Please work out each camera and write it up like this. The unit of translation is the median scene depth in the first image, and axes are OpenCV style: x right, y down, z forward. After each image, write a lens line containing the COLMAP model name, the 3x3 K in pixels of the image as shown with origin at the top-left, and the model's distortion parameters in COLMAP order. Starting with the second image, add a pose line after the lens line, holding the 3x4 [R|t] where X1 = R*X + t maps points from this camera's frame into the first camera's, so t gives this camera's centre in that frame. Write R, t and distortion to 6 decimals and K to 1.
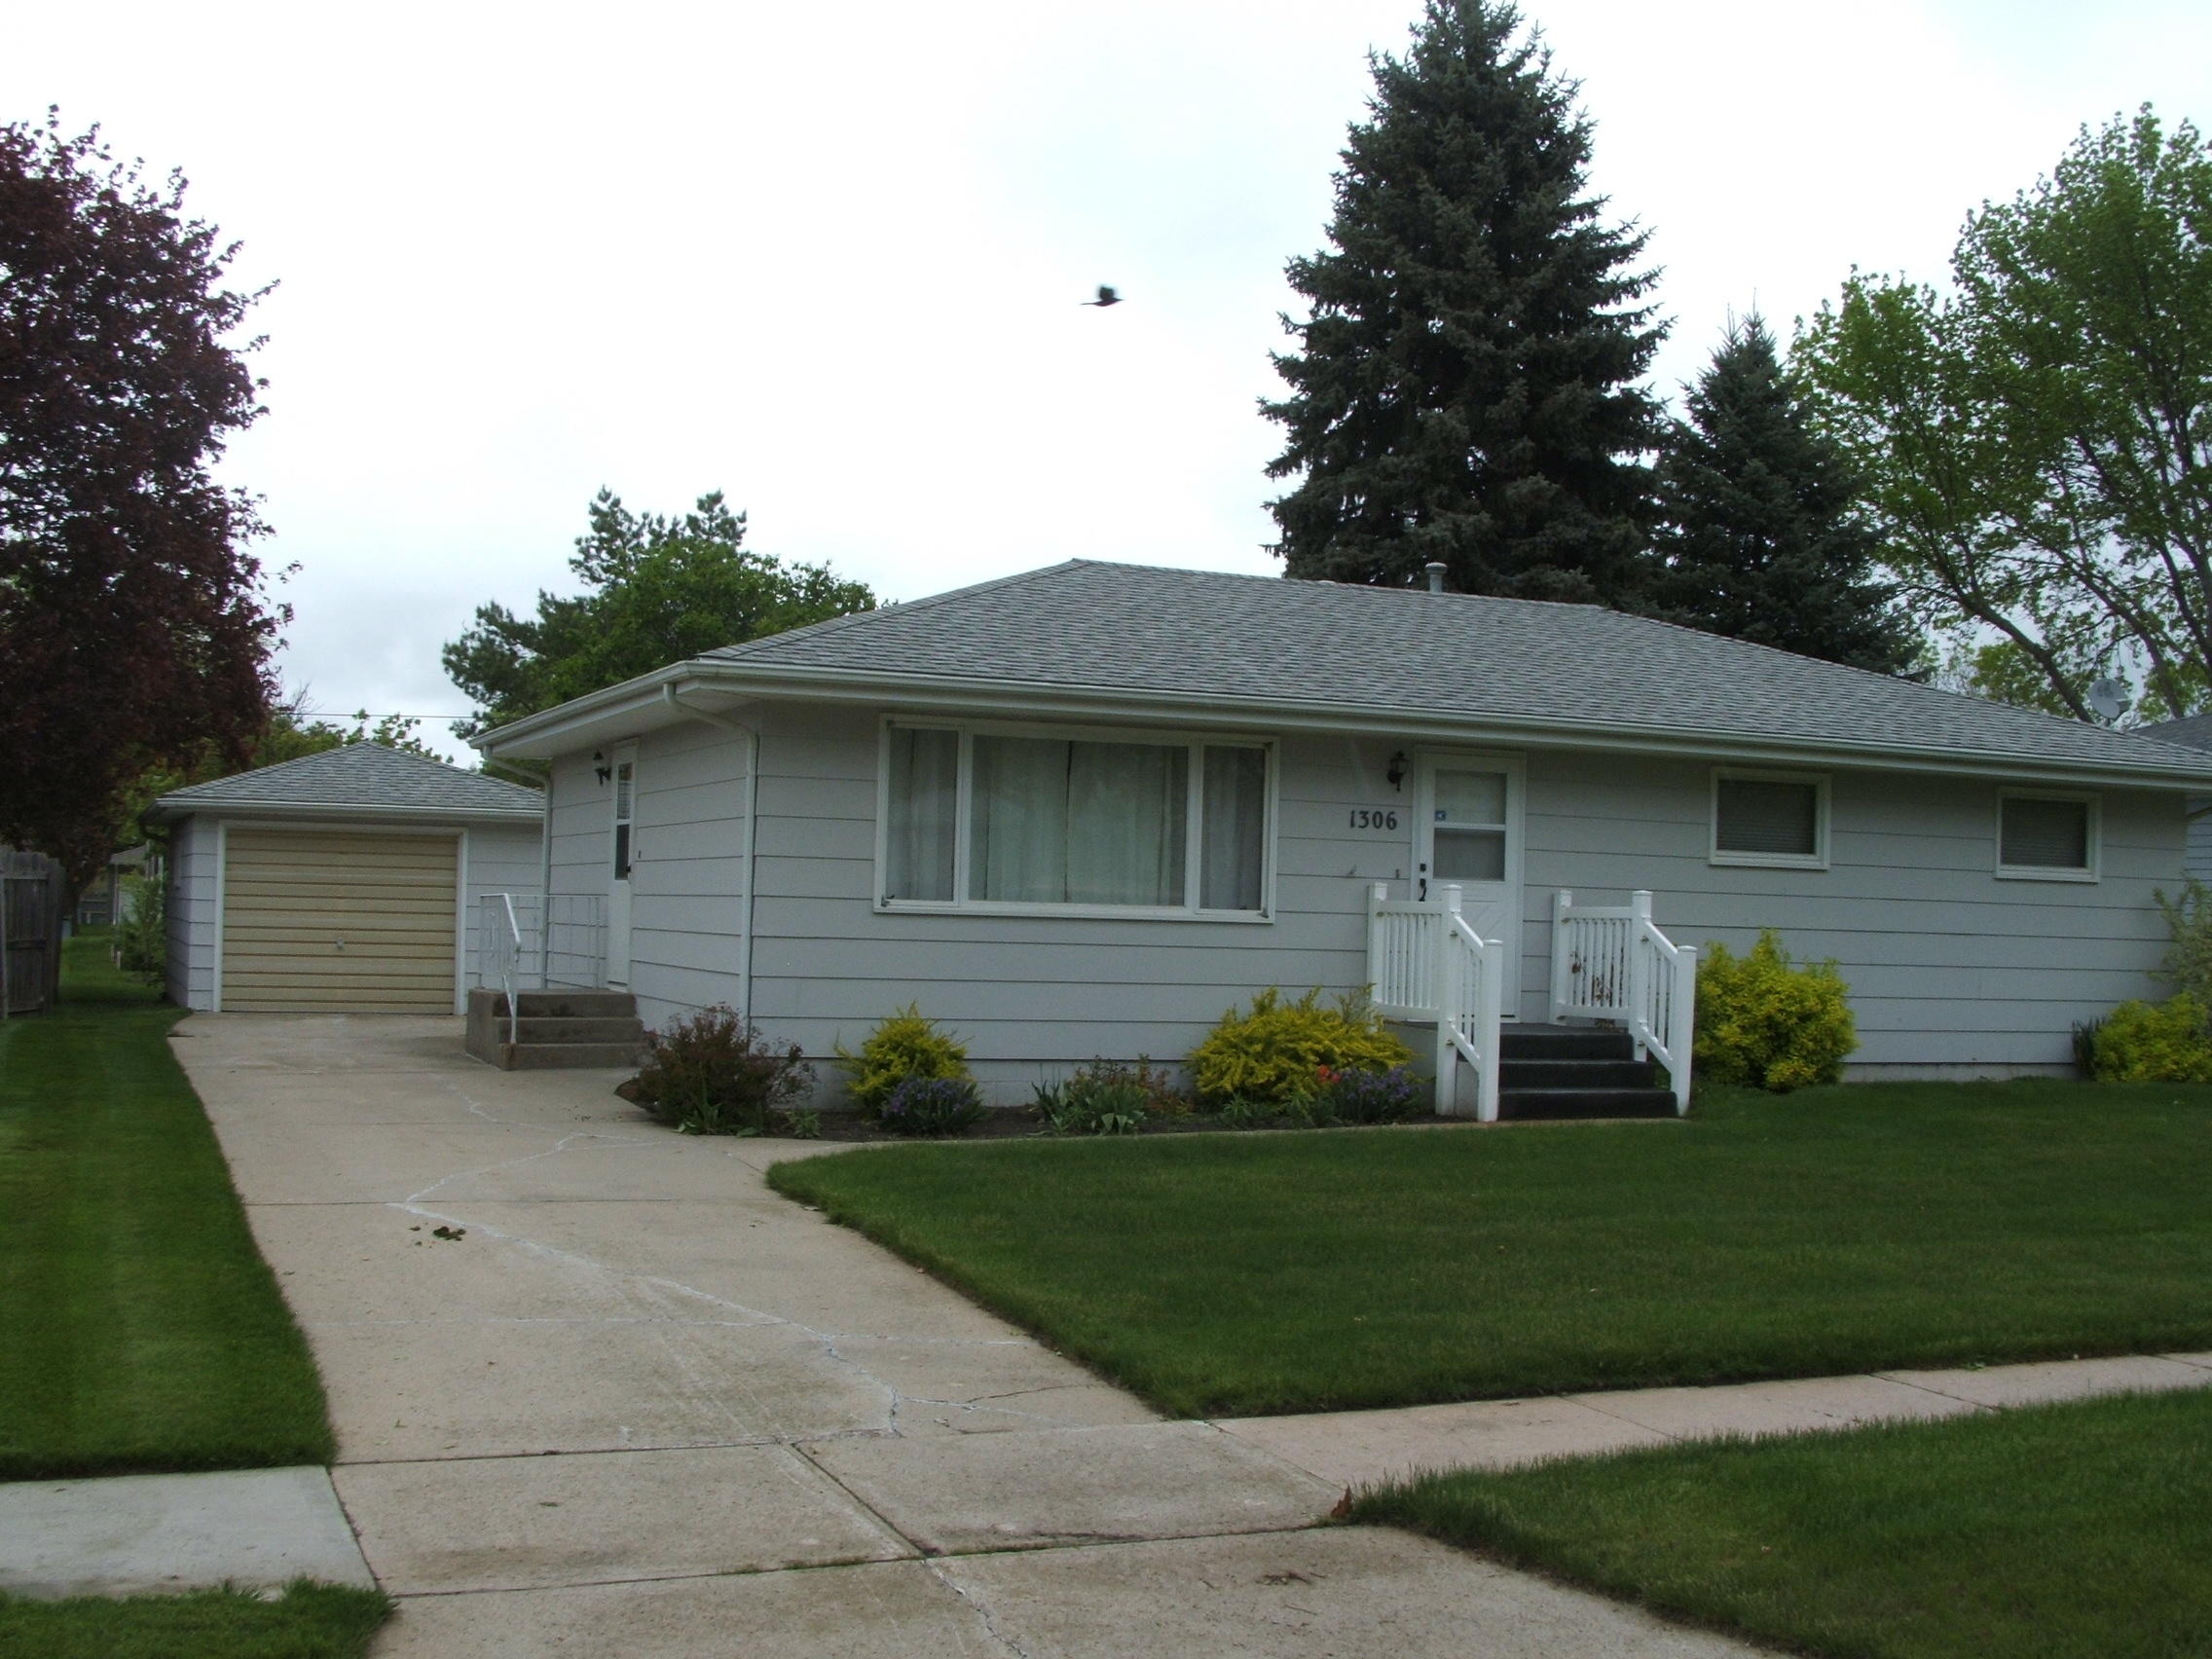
lens RADIAL K [[2597.1, 0, 1106.0], [0, 2597.1, 829.5], [0, 0, 1]] dist [-0.165594, 0.001711]
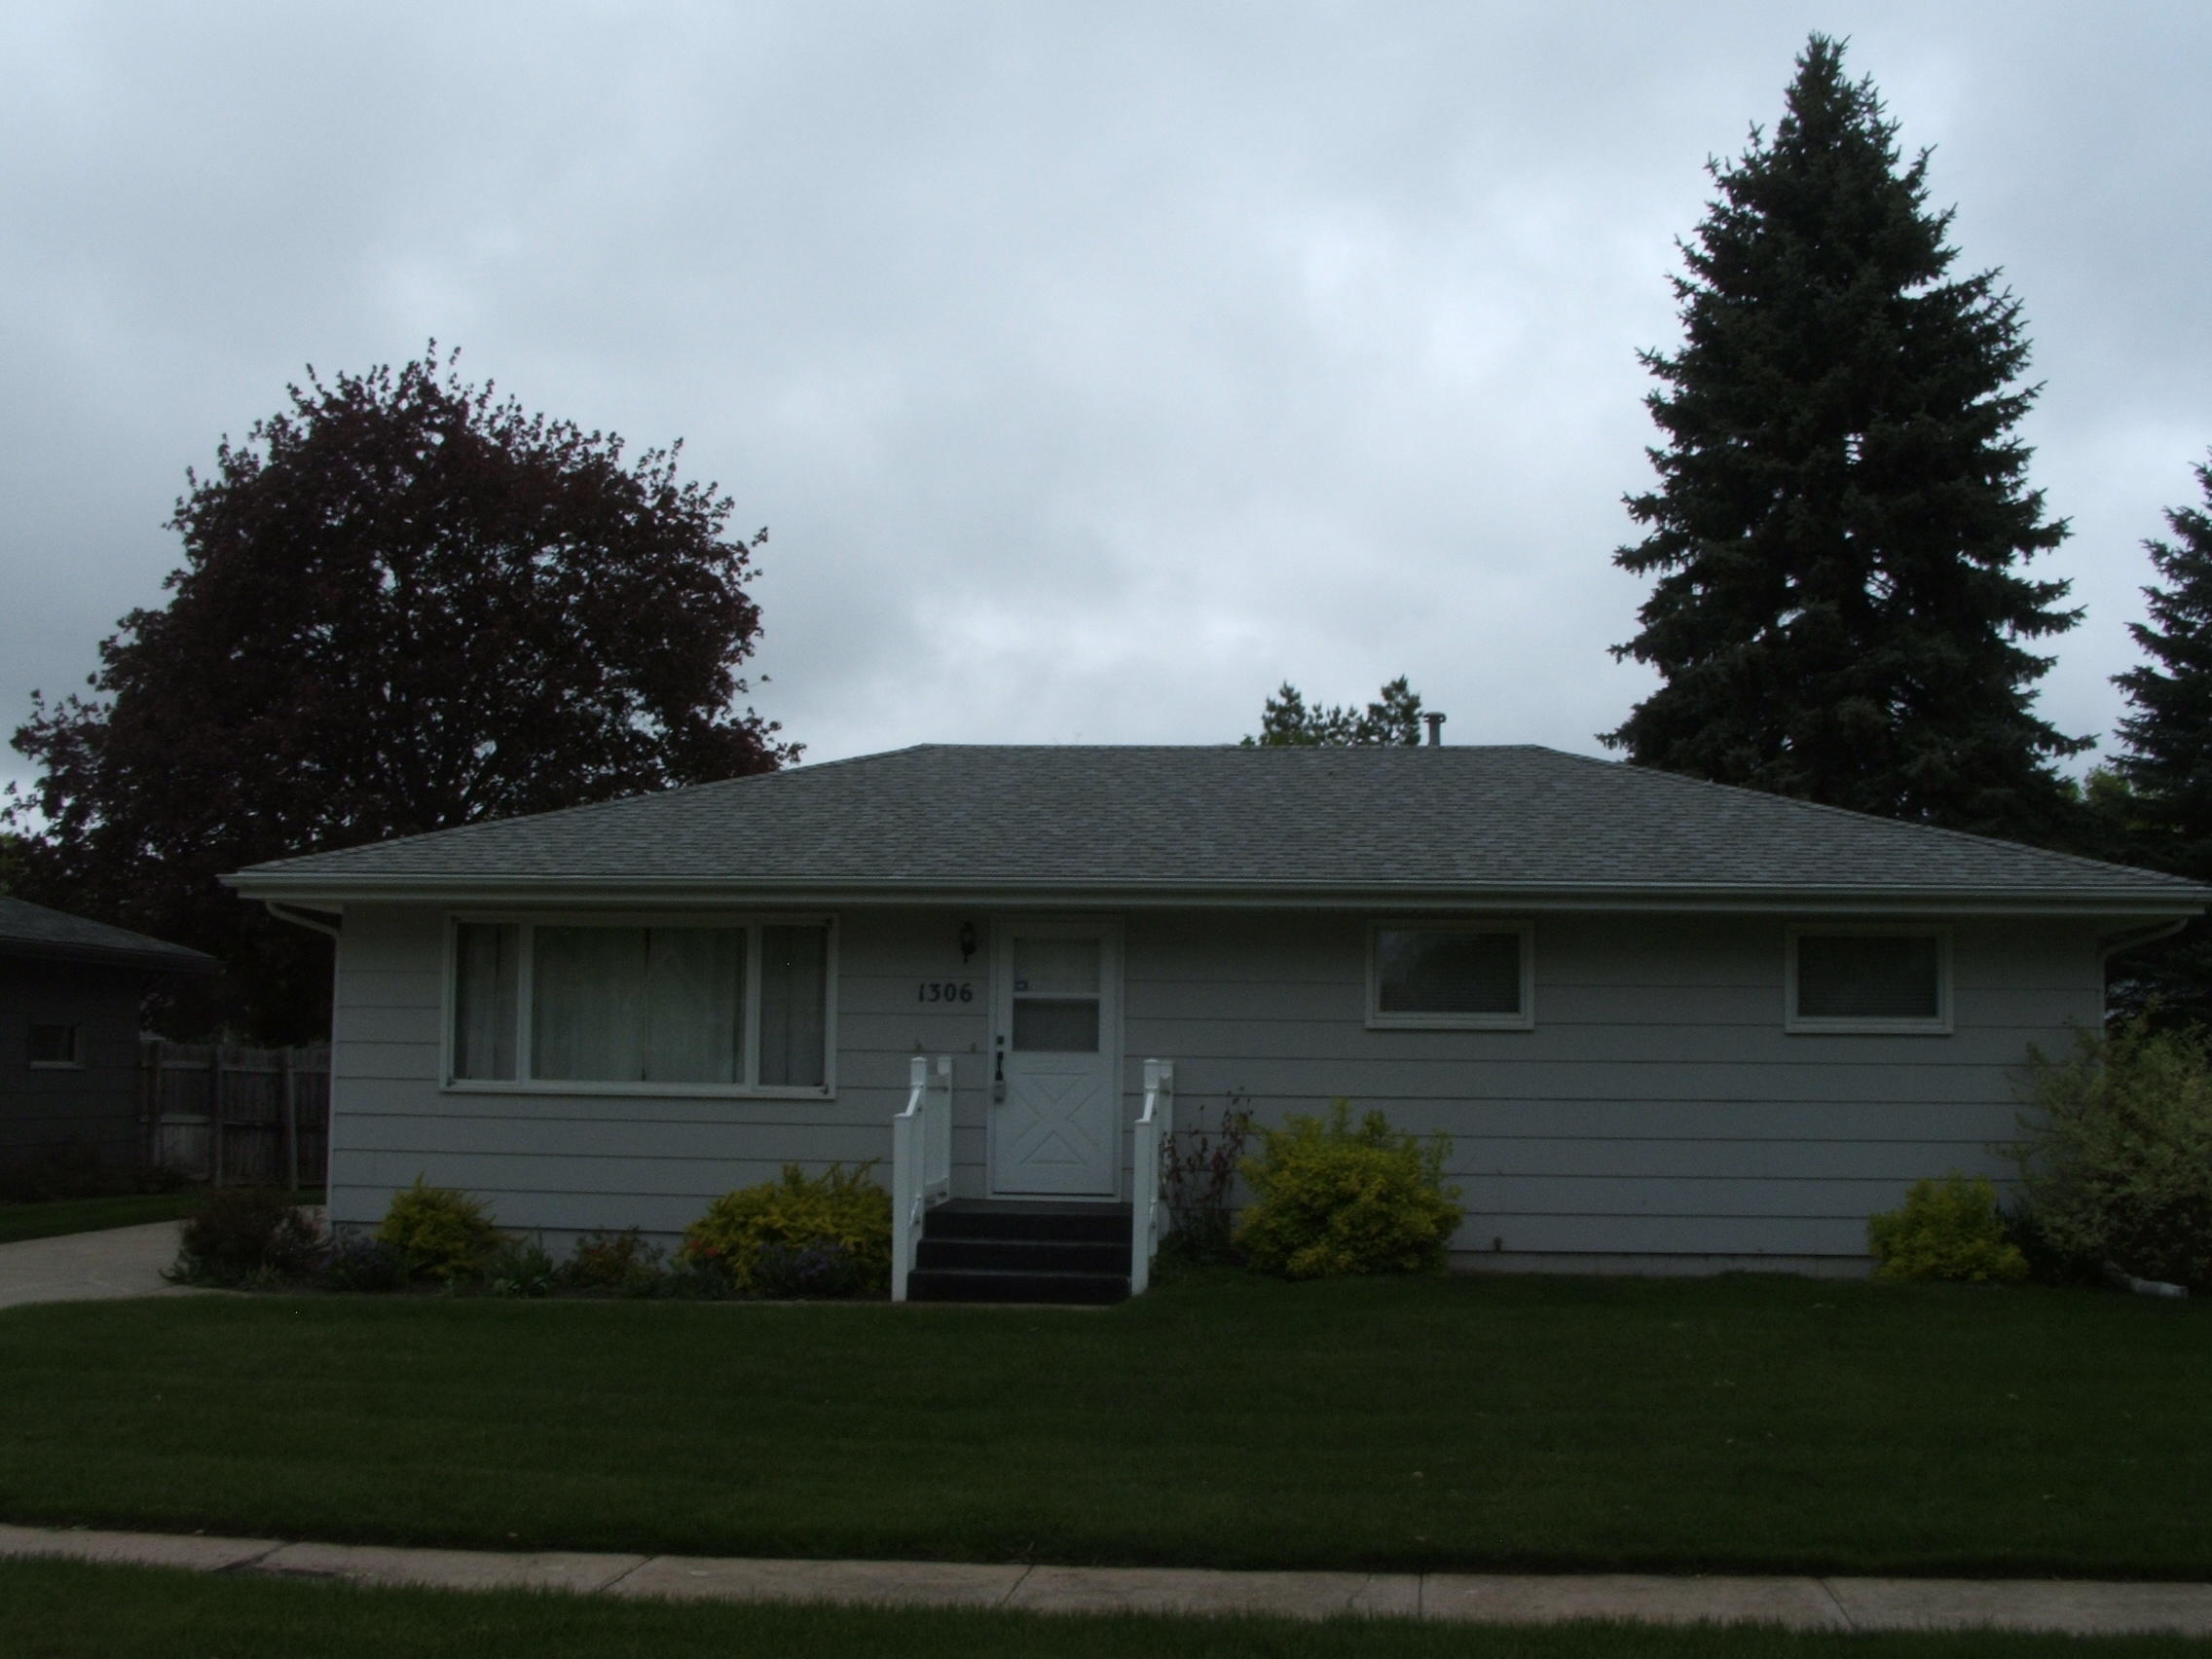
lens RADIAL K [[2597.1, 0, 1106.0], [0, 2597.1, 829.5], [0, 0, 1]] dist [-0.165594, 0.001711]
pose [[0.876309, -0.063167, -0.477590, 0.628231], [0.028623, 0.996442, -0.079273, 0.014315], [0.480899, 0.055798, 0.874999, 0.165767]]
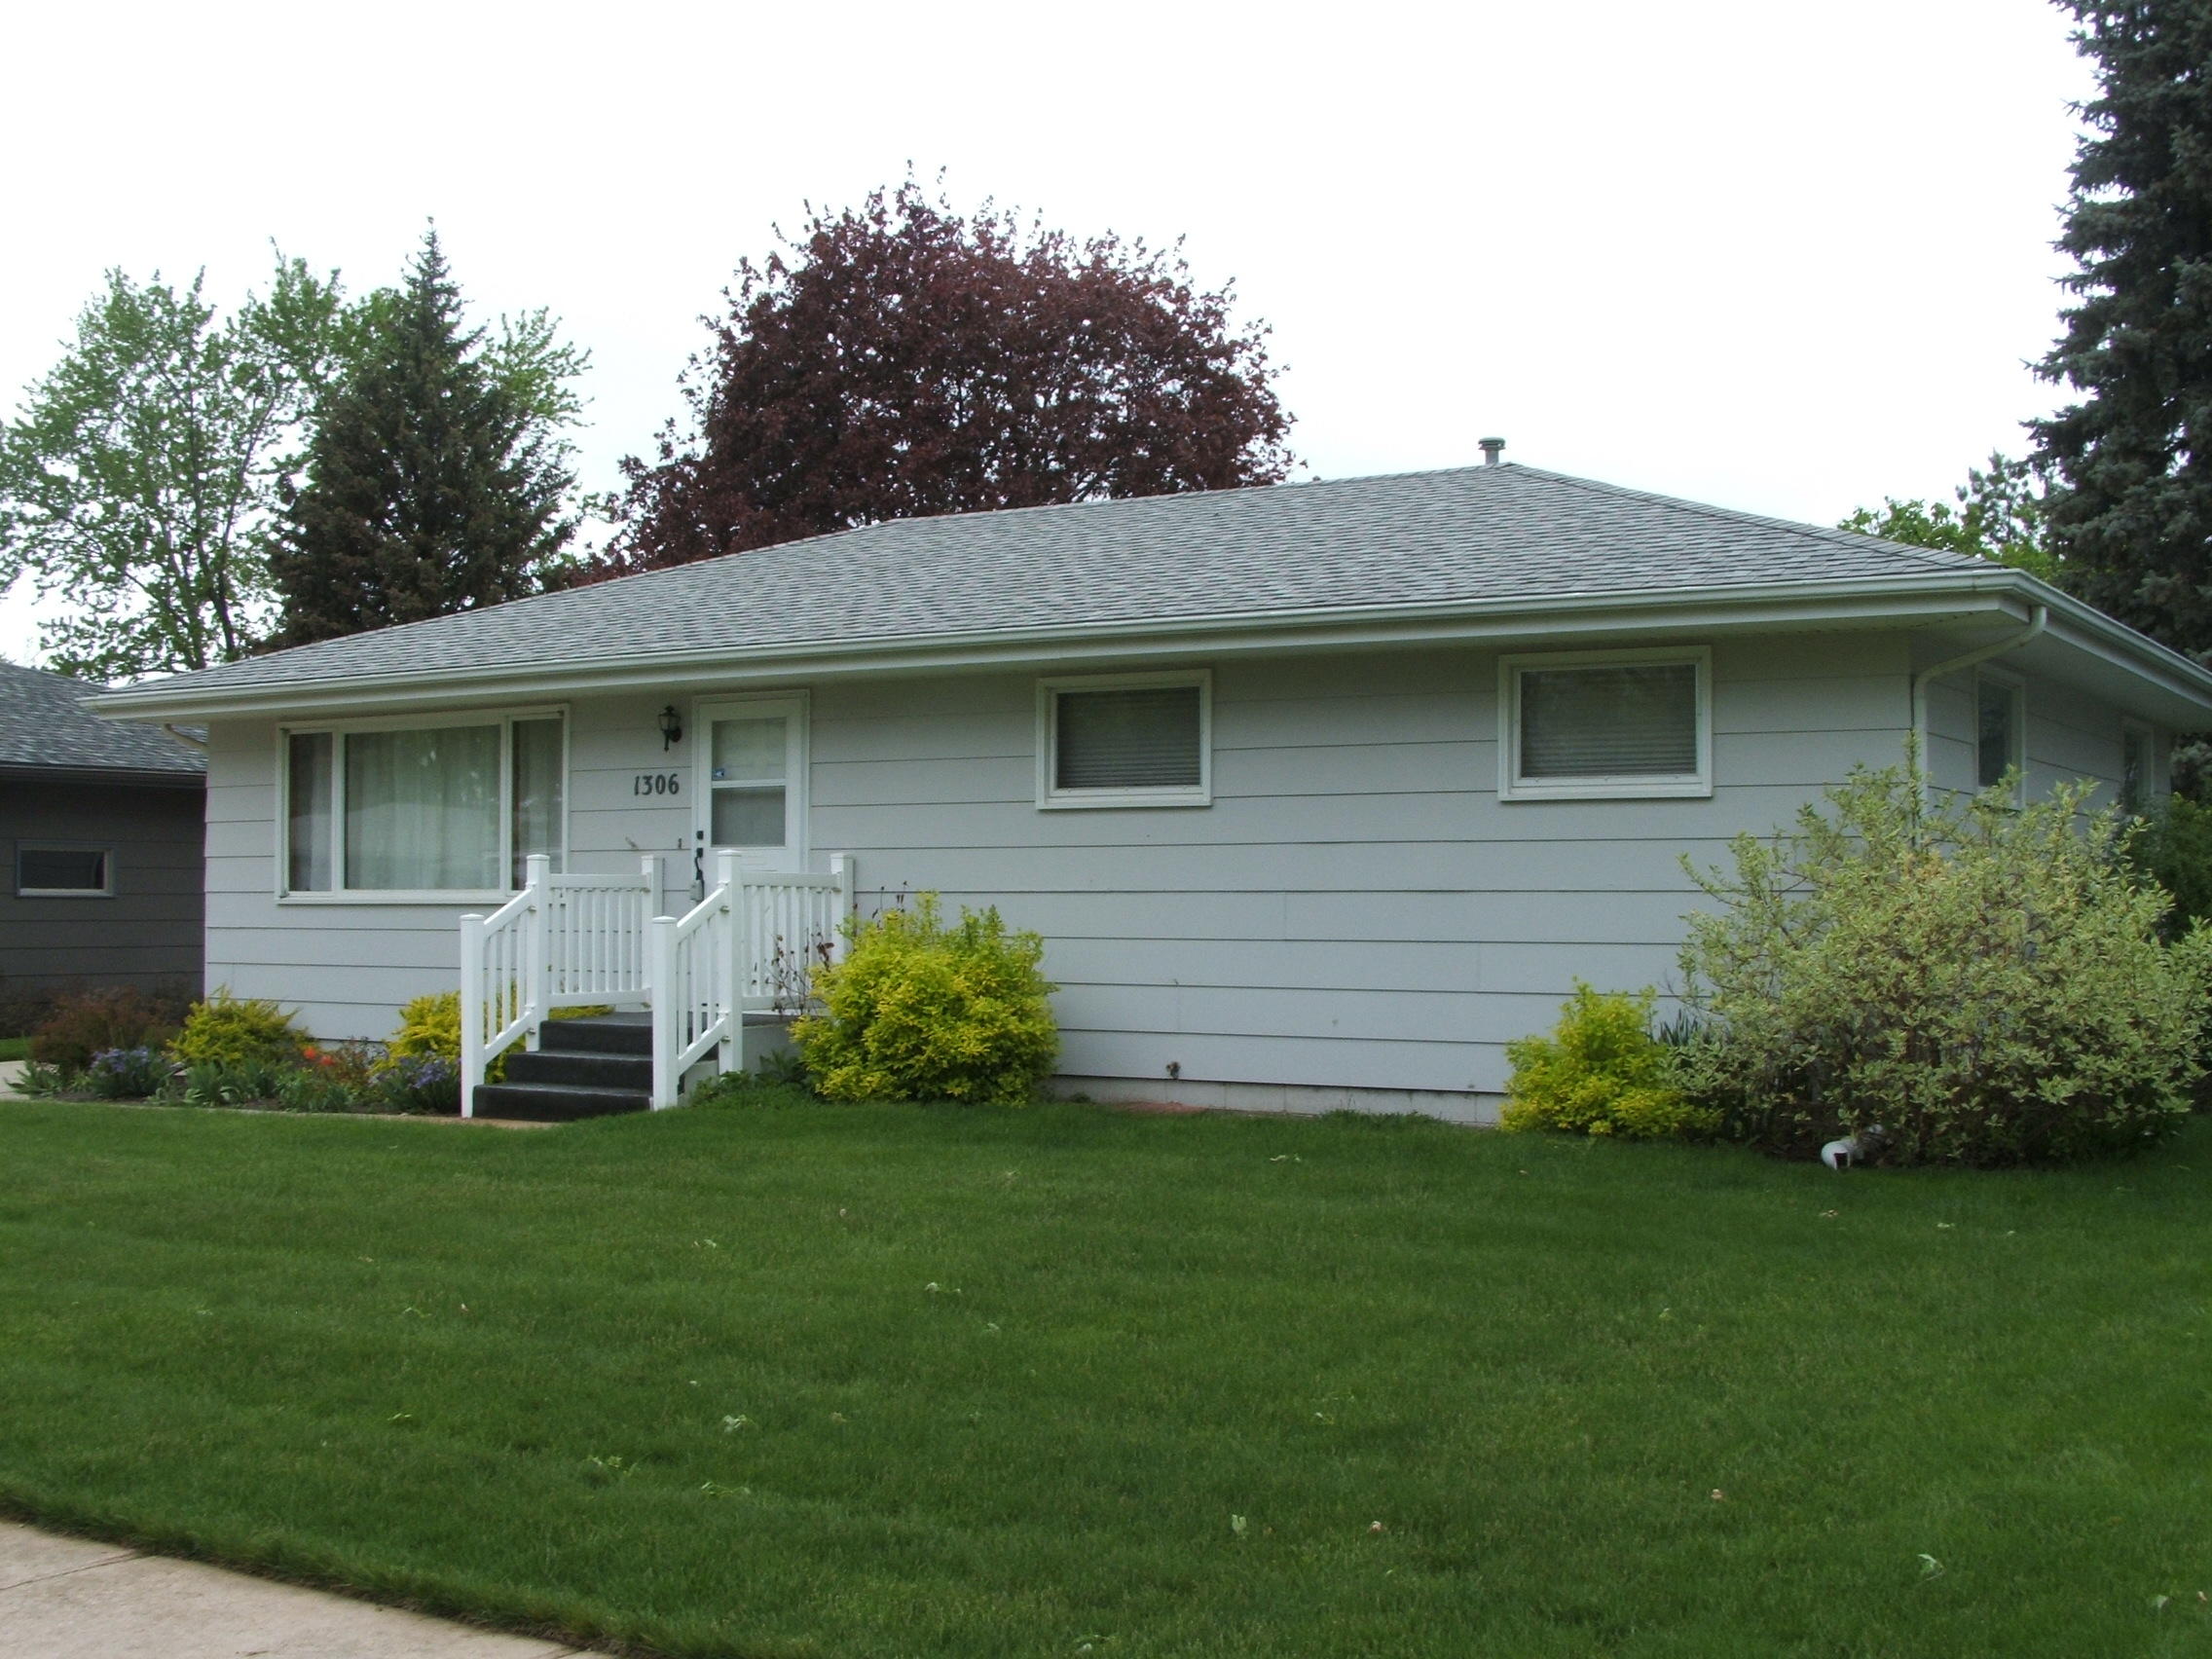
lens RADIAL K [[2597.1, 0, 1106.0], [0, 2597.1, 829.5], [0, 0, 1]] dist [-0.165594, 0.001711]
pose [[0.573832, -0.054804, -0.817138, 0.916303], [0.044884, 0.998363, -0.035439, 0.050019], [0.817742, -0.016341, 0.575352, 0.613066]]
